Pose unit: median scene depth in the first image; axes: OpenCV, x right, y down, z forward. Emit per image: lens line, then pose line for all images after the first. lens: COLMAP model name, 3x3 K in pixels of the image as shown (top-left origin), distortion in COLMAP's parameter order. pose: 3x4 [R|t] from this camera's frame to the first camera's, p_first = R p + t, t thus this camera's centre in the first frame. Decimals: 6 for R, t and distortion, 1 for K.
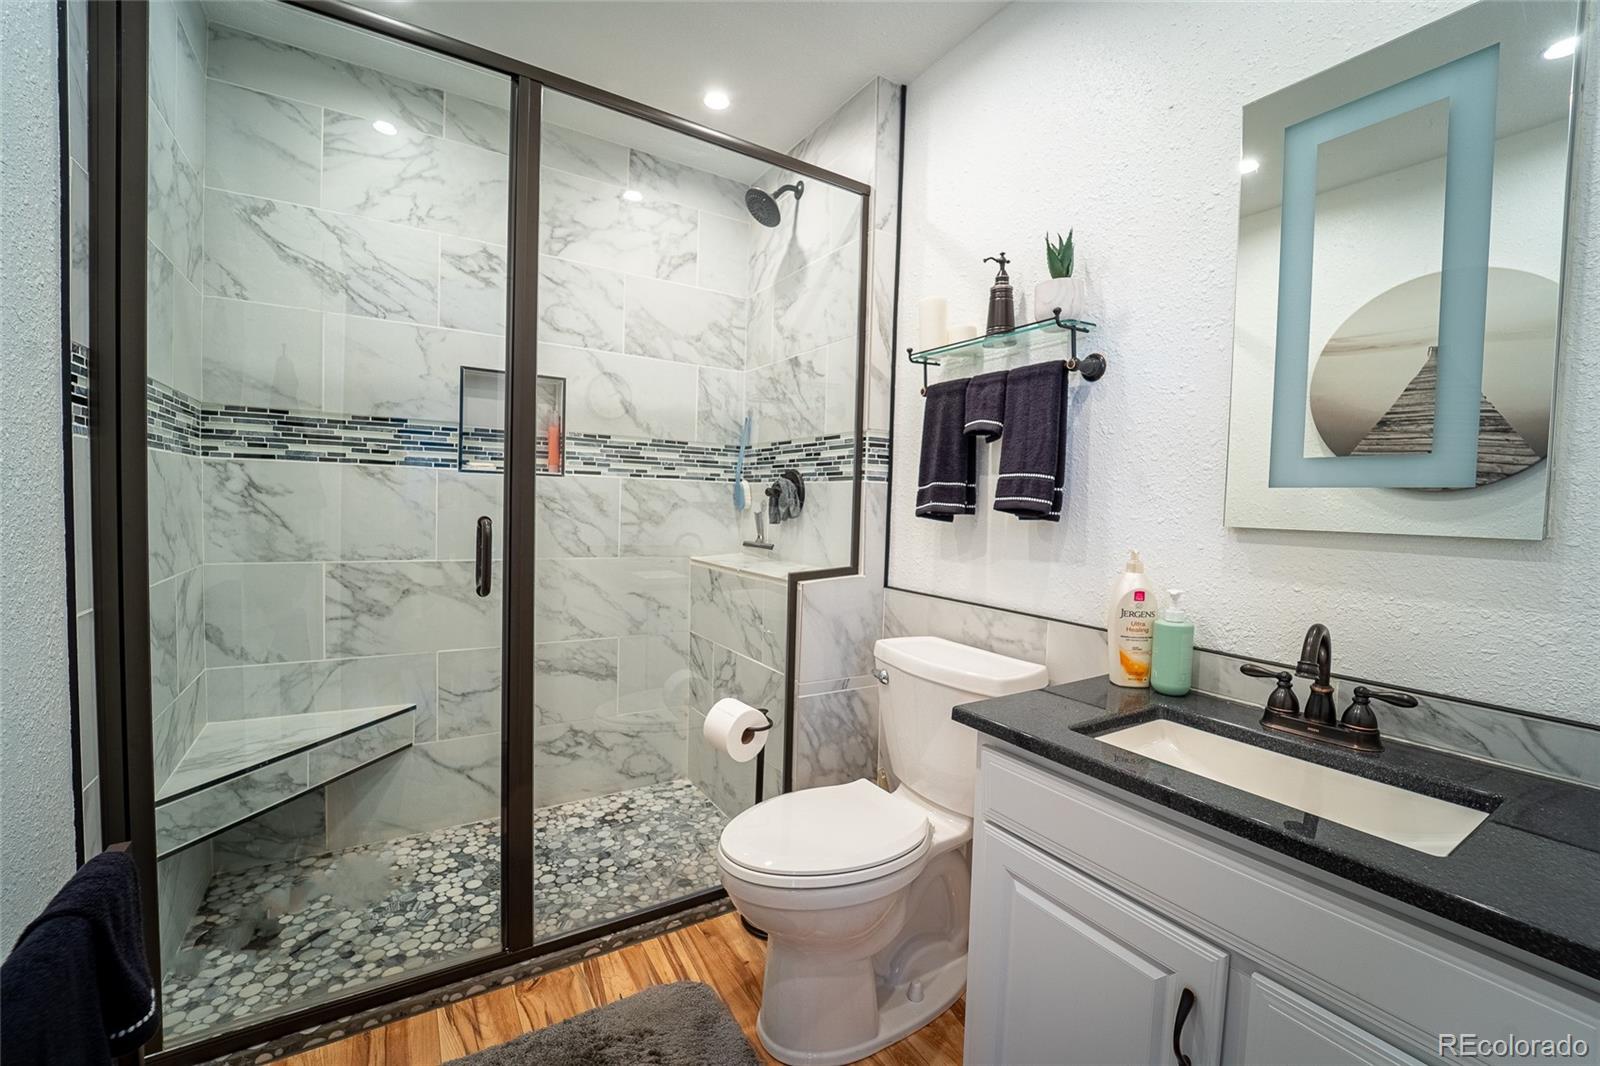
lens RADIAL K [[652.8, 0, 798.3], [0, 652.8, 508.6], [0, 0, 1]] dist [-0.023952, 0.000035]
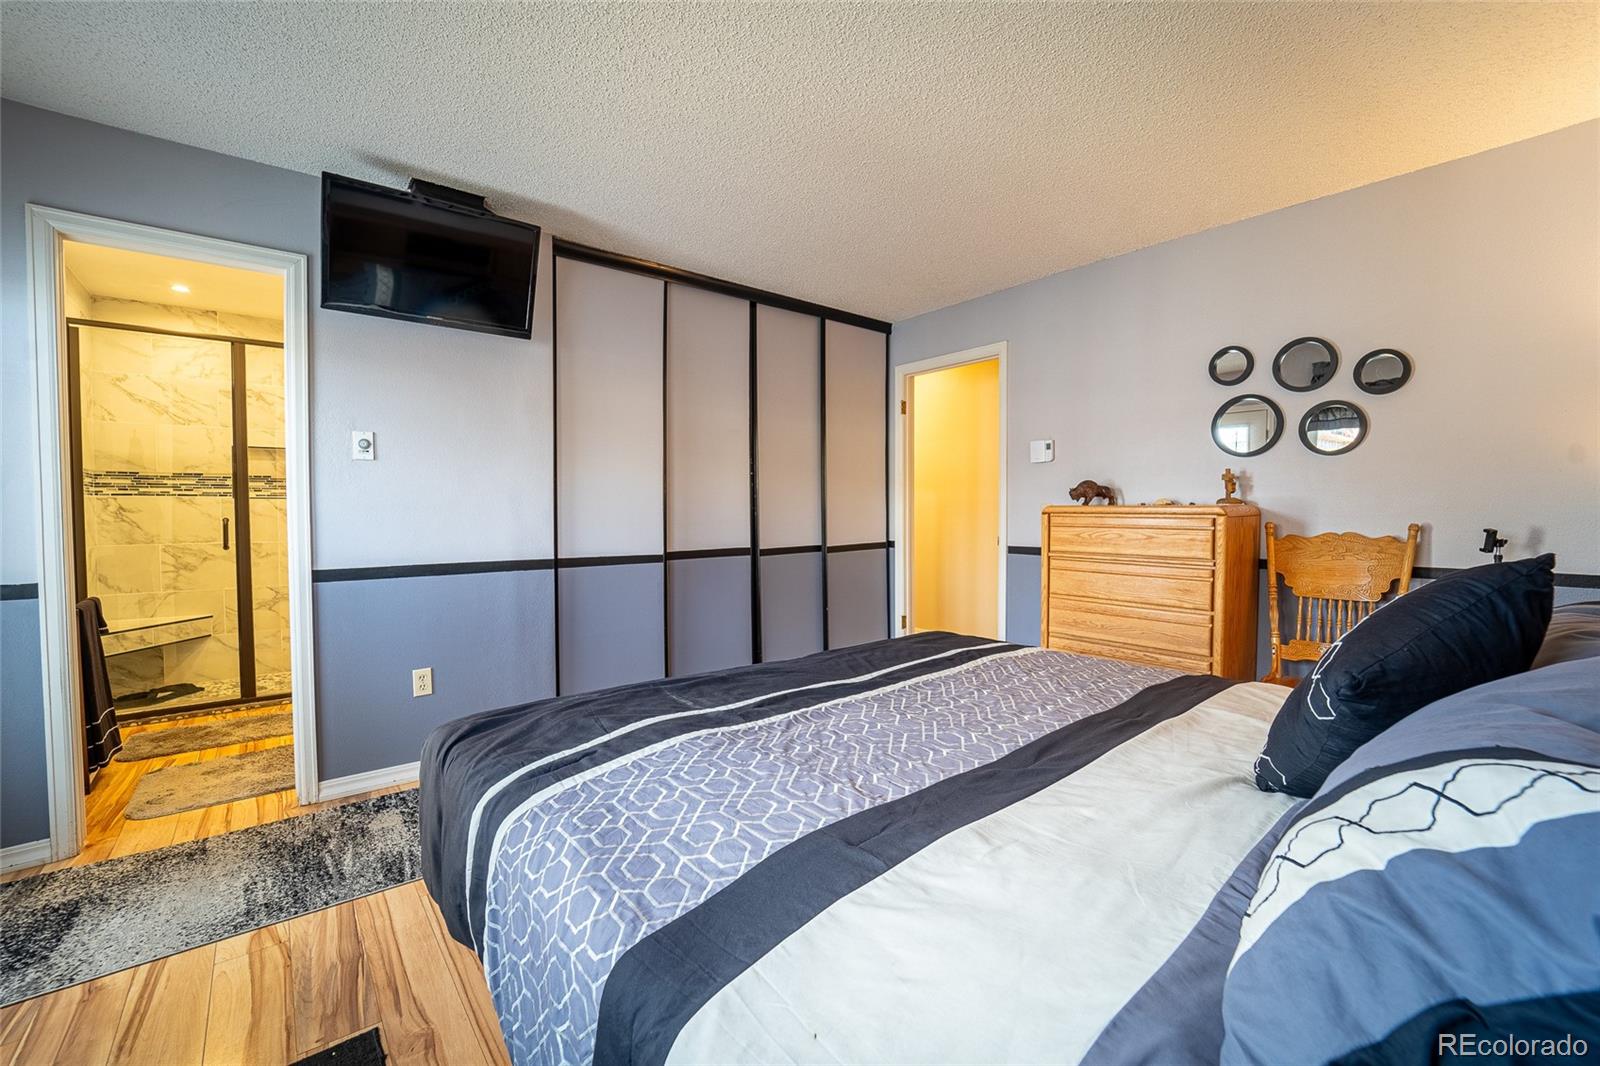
lens RADIAL K [[652.8, 0, 798.3], [0, 652.8, 508.6], [0, 0, 1]] dist [-0.023952, 0.000035]
pose [[0.991157, -0.032749, 0.128592, 1.068737], [0.033398, 0.999438, -0.002892, 0.043948], [-0.128425, 0.007161, 0.991693, -1.333532]]
